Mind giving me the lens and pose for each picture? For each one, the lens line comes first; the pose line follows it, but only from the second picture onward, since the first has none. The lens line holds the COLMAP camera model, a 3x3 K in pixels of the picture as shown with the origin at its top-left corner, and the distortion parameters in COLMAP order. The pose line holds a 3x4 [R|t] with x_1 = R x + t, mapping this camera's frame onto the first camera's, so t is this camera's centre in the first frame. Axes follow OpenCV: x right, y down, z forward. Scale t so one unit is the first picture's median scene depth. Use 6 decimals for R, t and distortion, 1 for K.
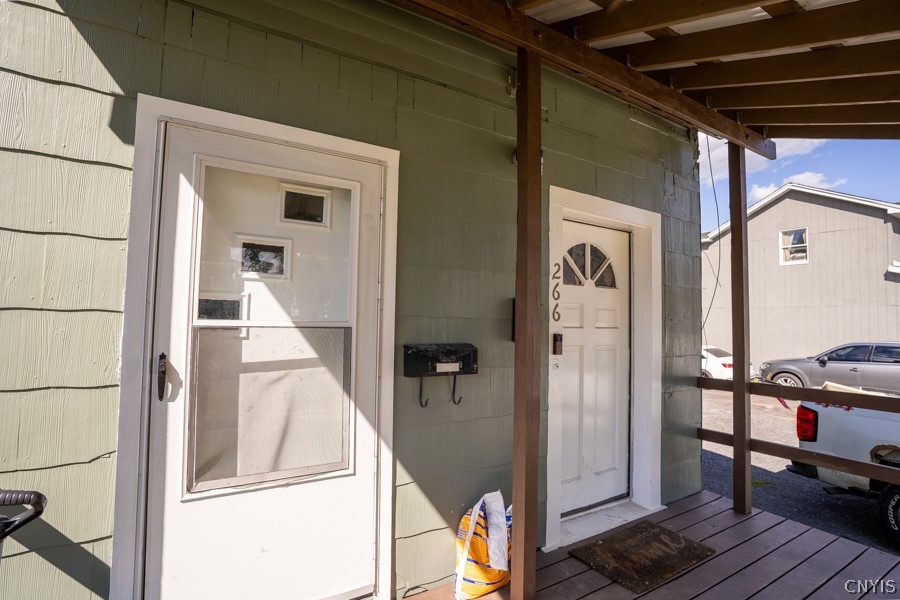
lens RADIAL K [[444.6, 0, 450.0], [0, 444.6, 300.0], [0, 0, 1]] dist [-0.077814, 0.038183]
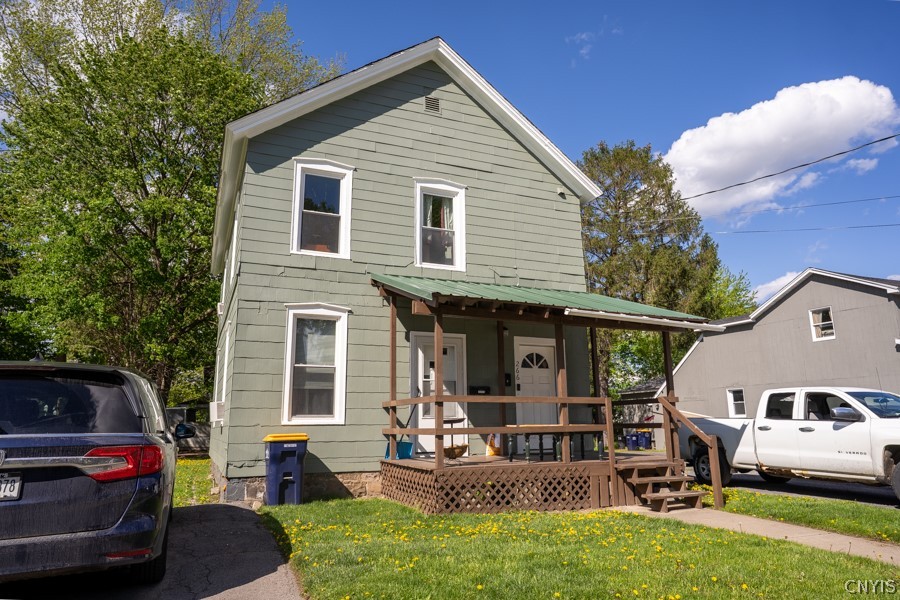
lens RADIAL K [[581.9, 0, 450.0], [0, 581.9, 300.0], [0, 0, 1]] dist [-0.035344, 0.058999]
pose [[0.989293, -0.060226, -0.132935, 0.301087], [0.036957, 0.984573, -0.171029, 0.152896], [0.141184, 0.164285, 0.976257, -2.739570]]
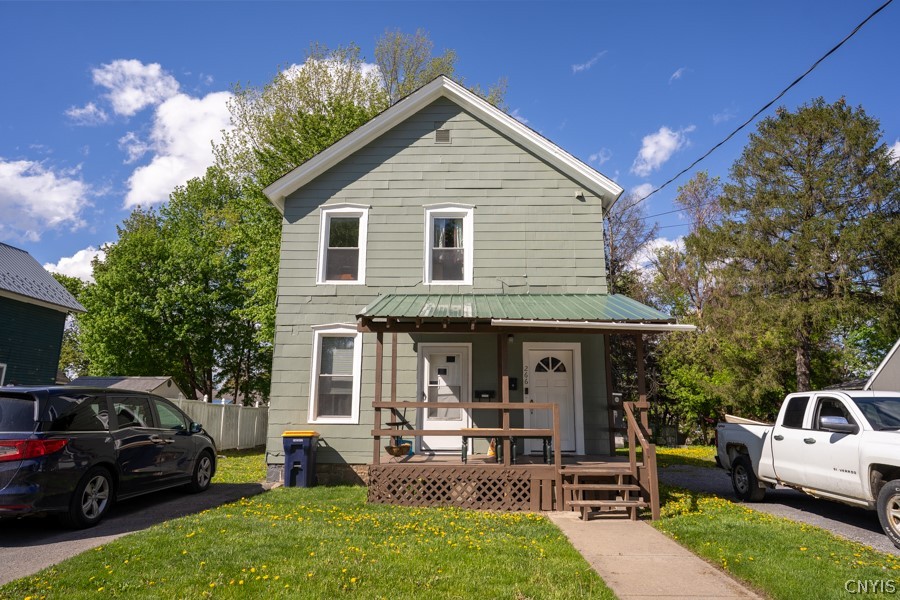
lens RADIAL K [[557.5, 0, 450.0], [0, 557.5, 300.0], [0, 0, 1]] dist [-0.035526, 0.049153]
pose [[0.837192, -0.128953, -0.531489, 1.764512], [0.034104, 0.982223, -0.184593, 0.154161], [0.545845, 0.136414, 0.826707, -2.411972]]
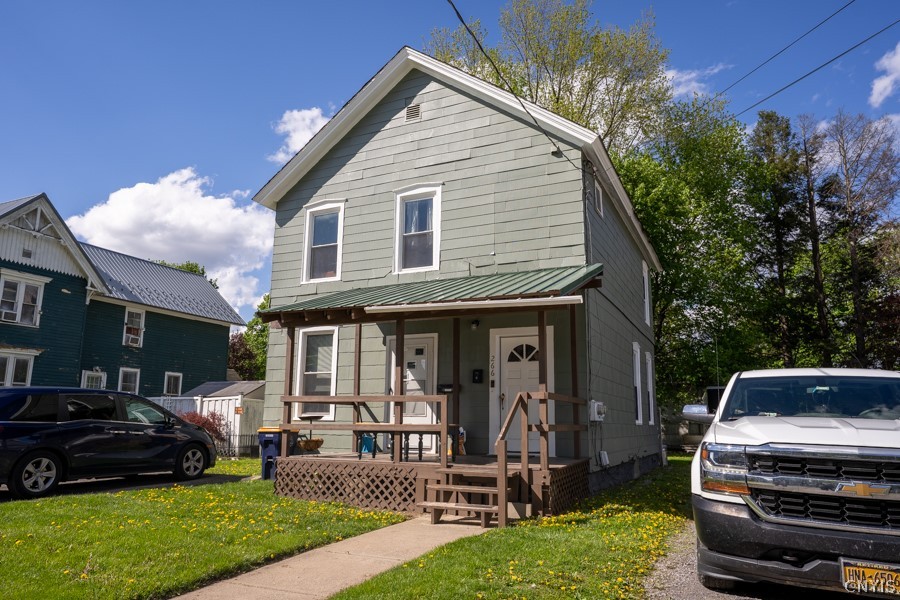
lens RADIAL K [[617.4, 0, 439.7], [0, 617.4, 308.0], [0, 0, 1]] dist [-0.004710, 0.001257]
pose [[0.538768, -0.169208, -0.825286, 2.998517], [0.036994, 0.983429, -0.177481, 0.272455], [0.841641, 0.065090, 0.536100, -1.276898]]
